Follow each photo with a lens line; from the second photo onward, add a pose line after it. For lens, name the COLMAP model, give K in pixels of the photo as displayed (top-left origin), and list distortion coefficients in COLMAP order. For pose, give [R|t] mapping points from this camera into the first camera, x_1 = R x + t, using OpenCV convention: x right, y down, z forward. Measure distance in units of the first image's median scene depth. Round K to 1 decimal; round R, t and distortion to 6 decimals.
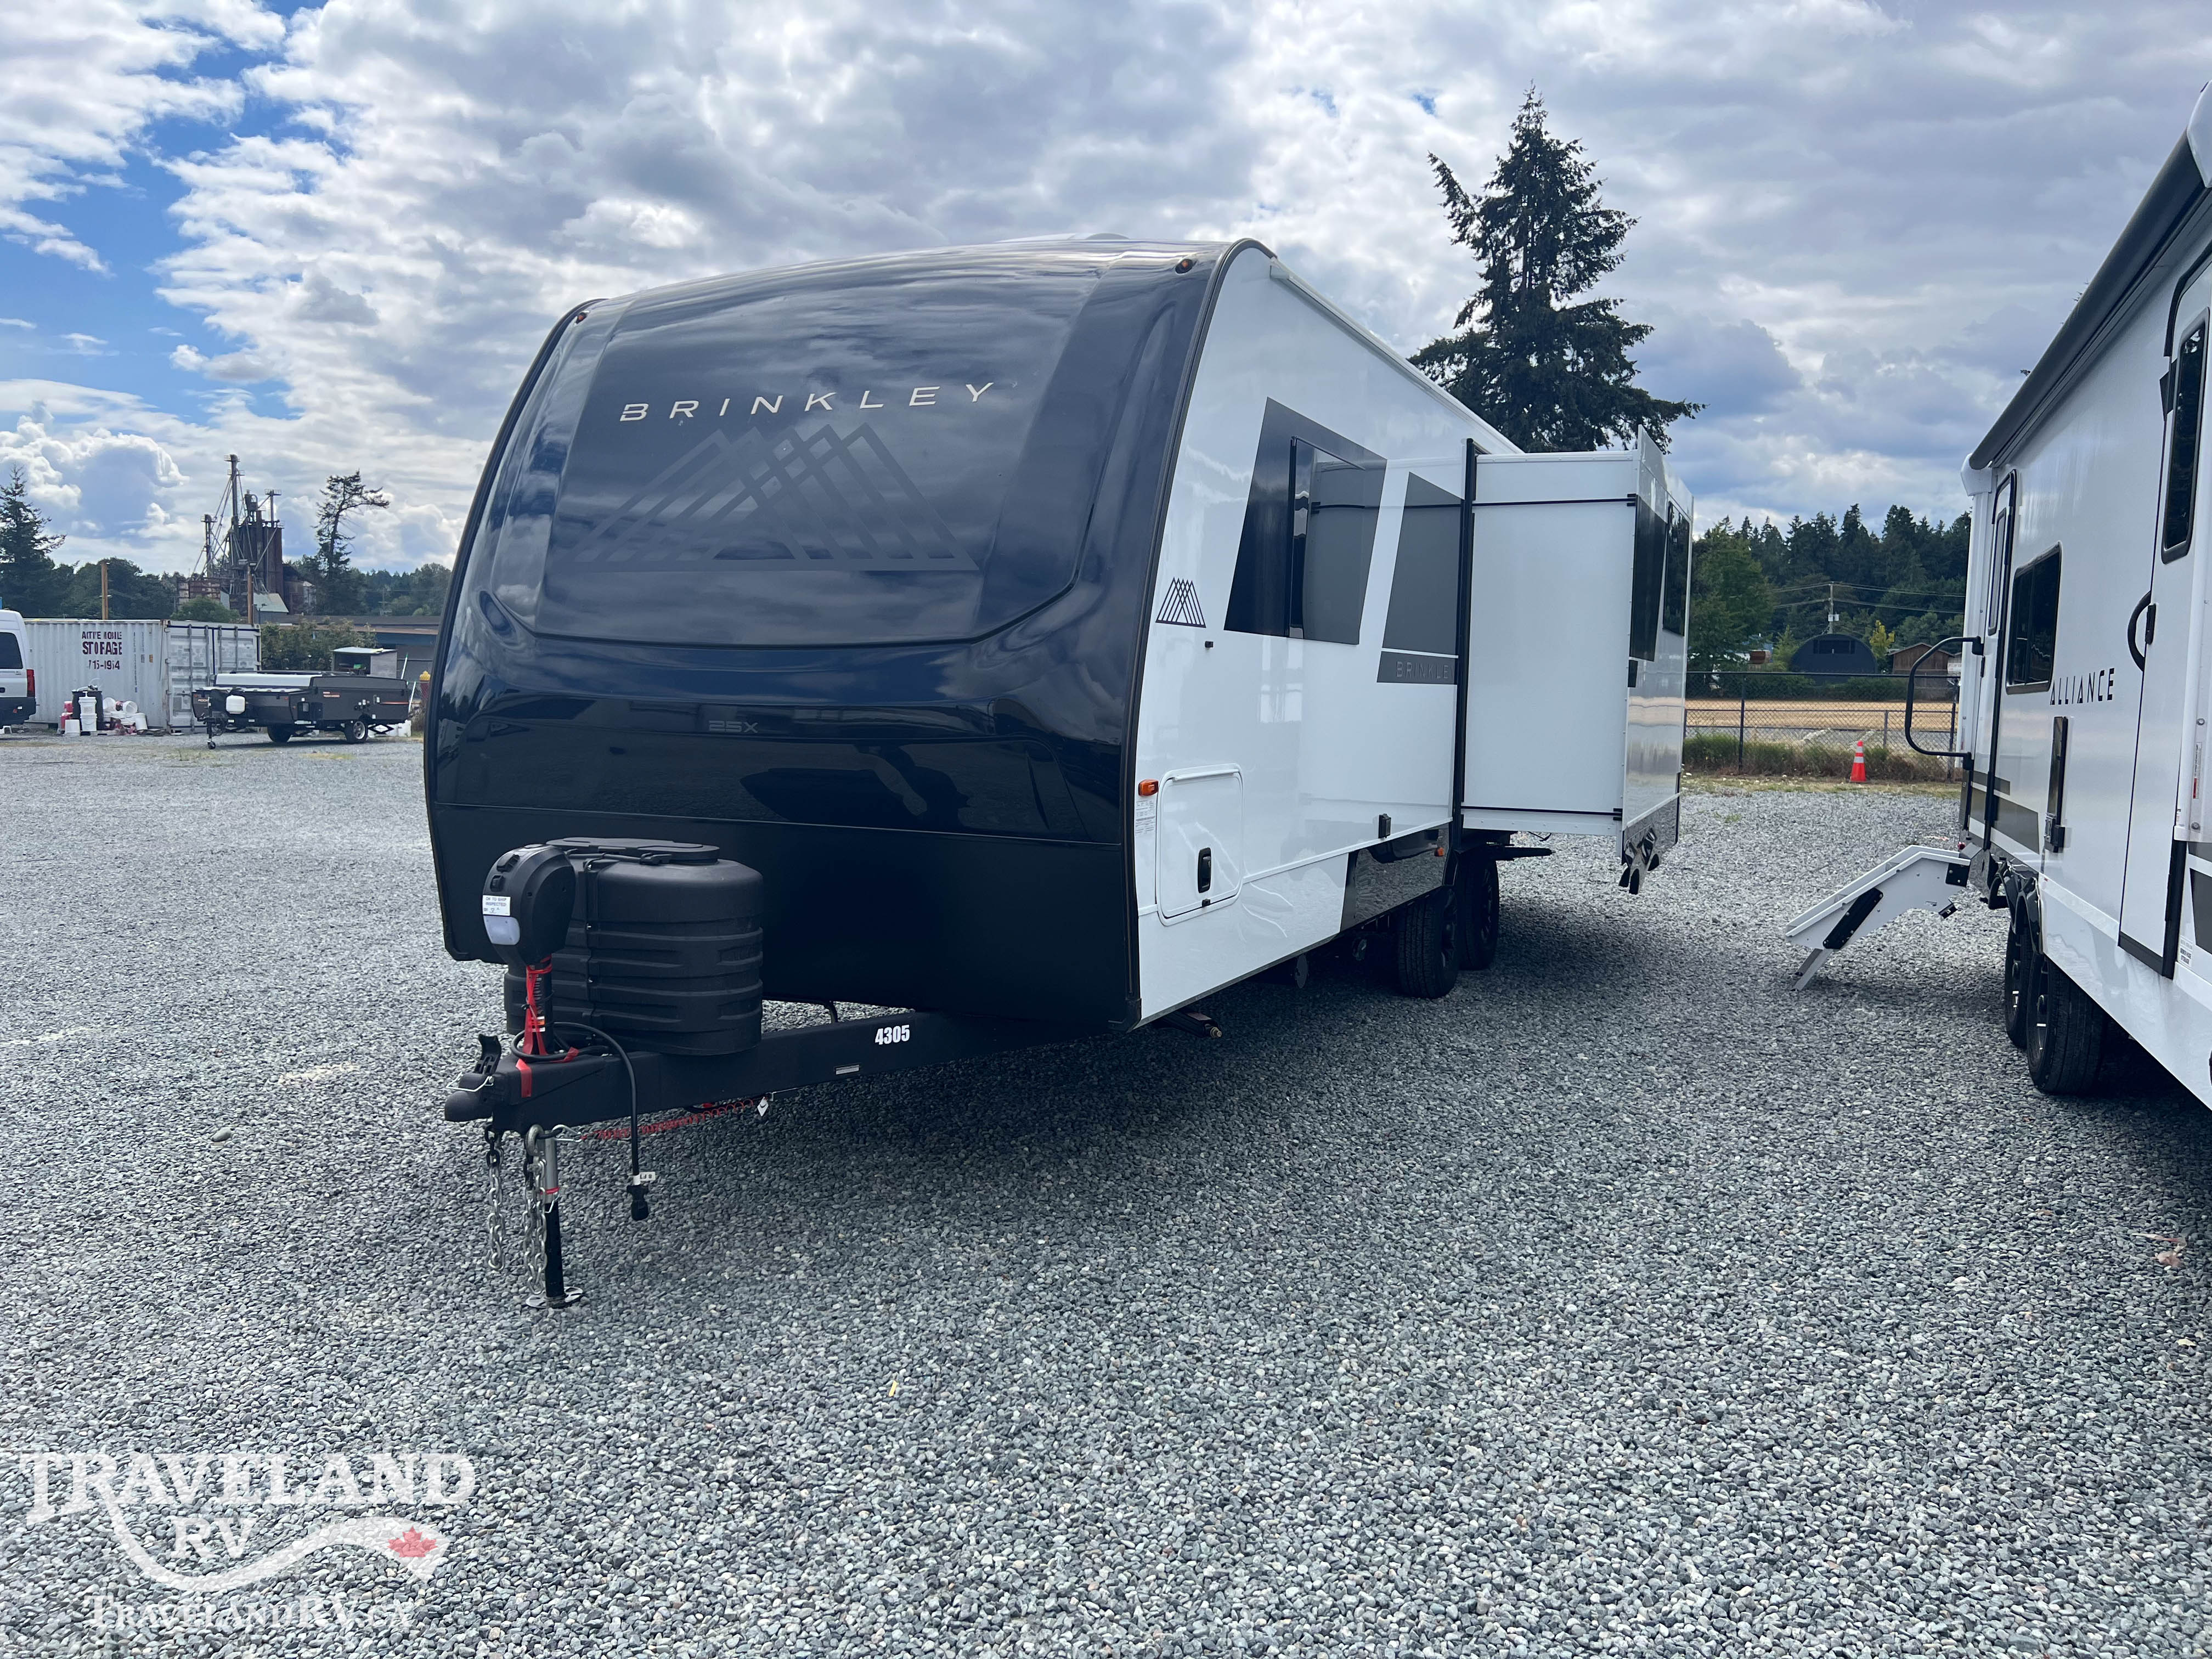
lens RADIAL K [[1670.5, 0, 1111.9], [0, 1670.5, 826.7], [0, 0, 1]] dist [0.049147, -0.061486]
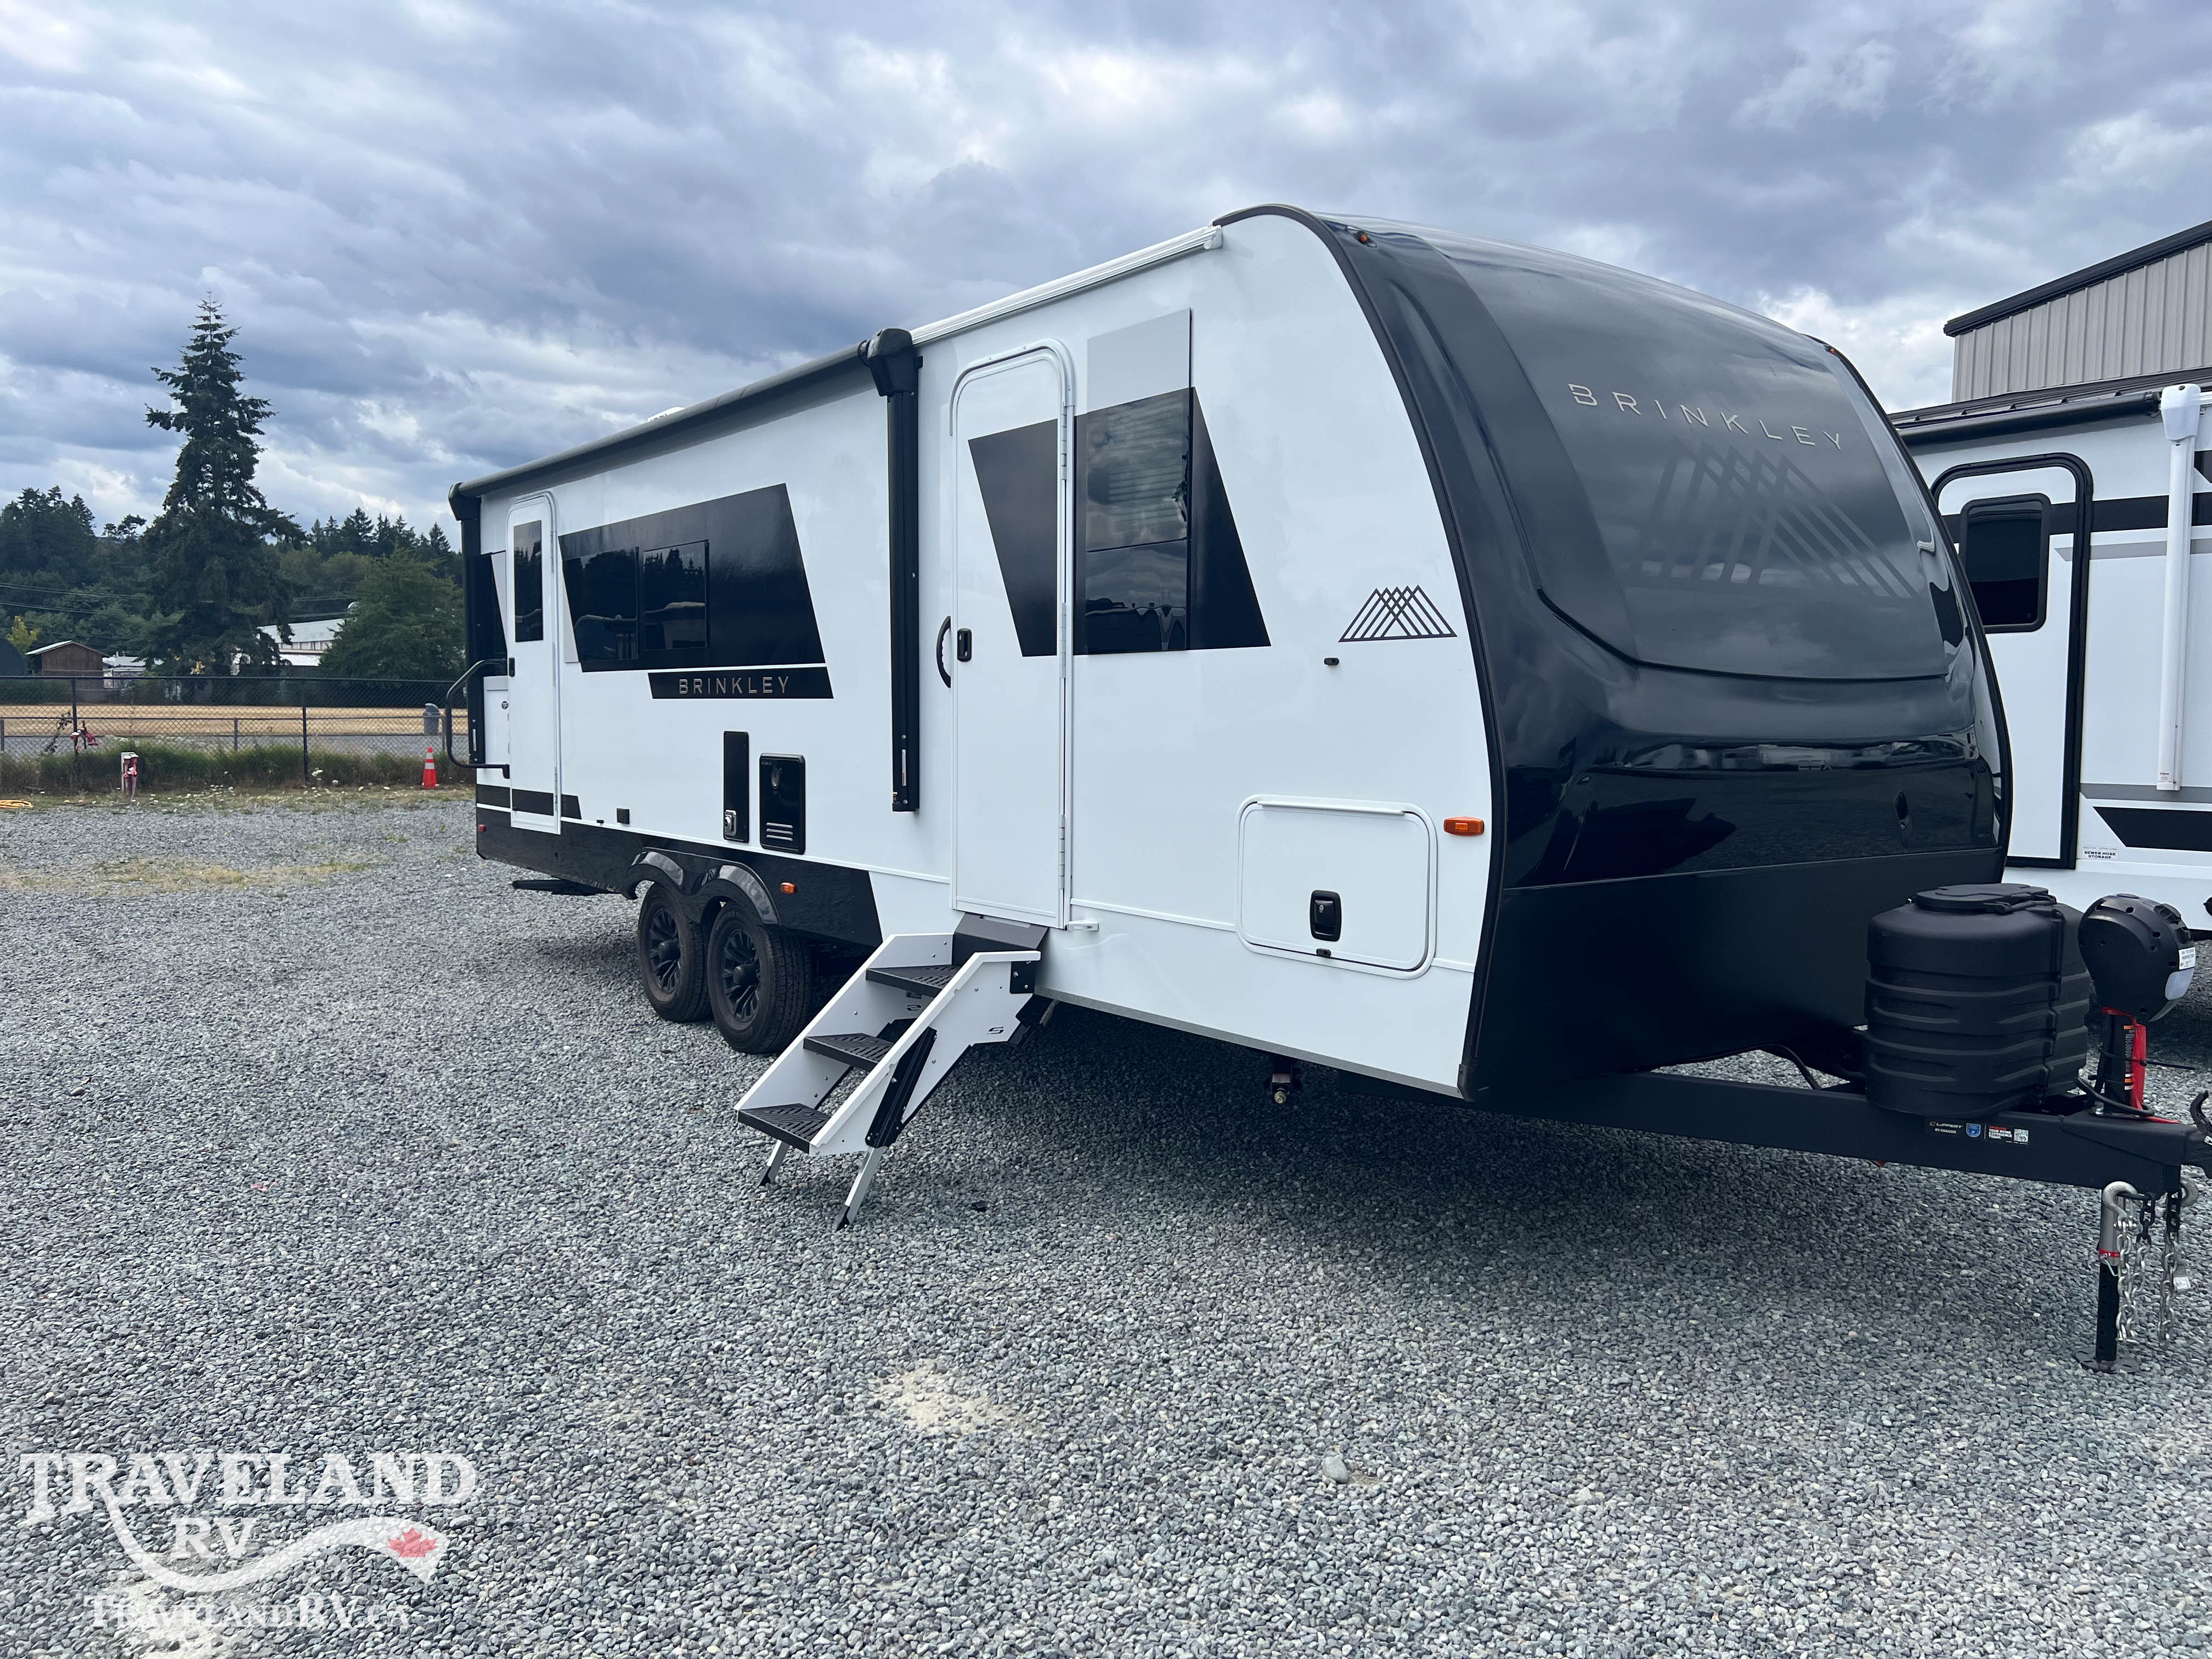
lens RADIAL K [[1670.5, 0, 1112.6], [0, 1670.5, 836.0], [0, 0, 1]] dist [0.049147, -0.061486]
pose [[0.496447, -0.077880, 0.864567, -0.211197], [0.074180, 0.996130, 0.047136, -0.014834], [-0.864892, 0.040733, 0.500303, 0.151371]]
